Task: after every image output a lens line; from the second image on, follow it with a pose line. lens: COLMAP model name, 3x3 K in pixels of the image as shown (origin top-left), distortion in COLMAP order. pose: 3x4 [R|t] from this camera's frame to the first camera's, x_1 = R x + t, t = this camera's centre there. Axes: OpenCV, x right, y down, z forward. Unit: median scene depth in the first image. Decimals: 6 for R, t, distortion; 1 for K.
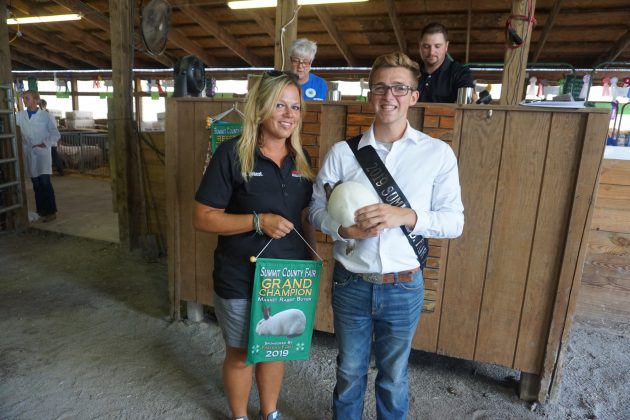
lens RADIAL K [[410.7, 0, 311.3], [0, 410.7, 209.5], [0, 0, 1]] dist [-0.051531, 0.031058]
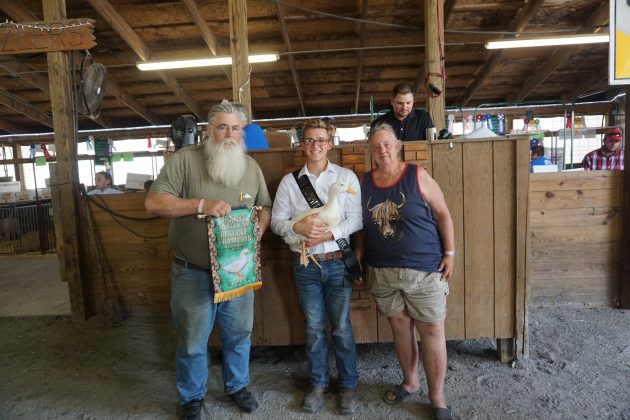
lens RADIAL K [[403.0, 0, 315.0], [0, 403.0, 210.0], [0, 0, 1]] dist [-0.030431, 0.003265]
pose [[0.954522, -0.115599, 0.274818, -0.240394], [0.145633, 0.985103, -0.091451, 0.018666], [-0.260152, 0.127315, 0.957137, -0.080156]]
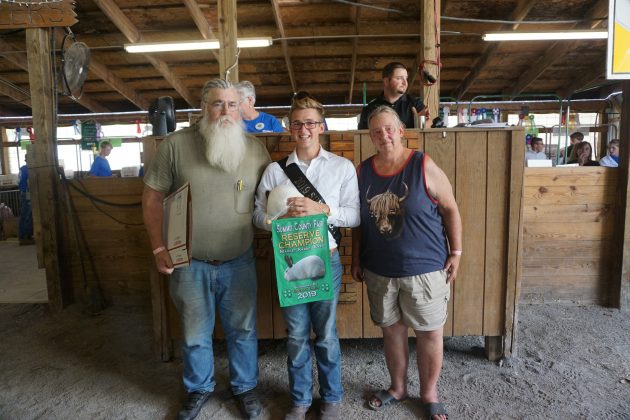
lens RADIAL K [[407.8, 0, 315.0], [0, 407.8, 210.0], [0, 0, 1]] dist [-0.066779, 0.038177]
pose [[0.951778, -0.099079, 0.290349, -0.216836], [0.124141, 0.989851, -0.069163, 0.023111], [-0.280550, 0.101872, 0.954418, -0.050080]]
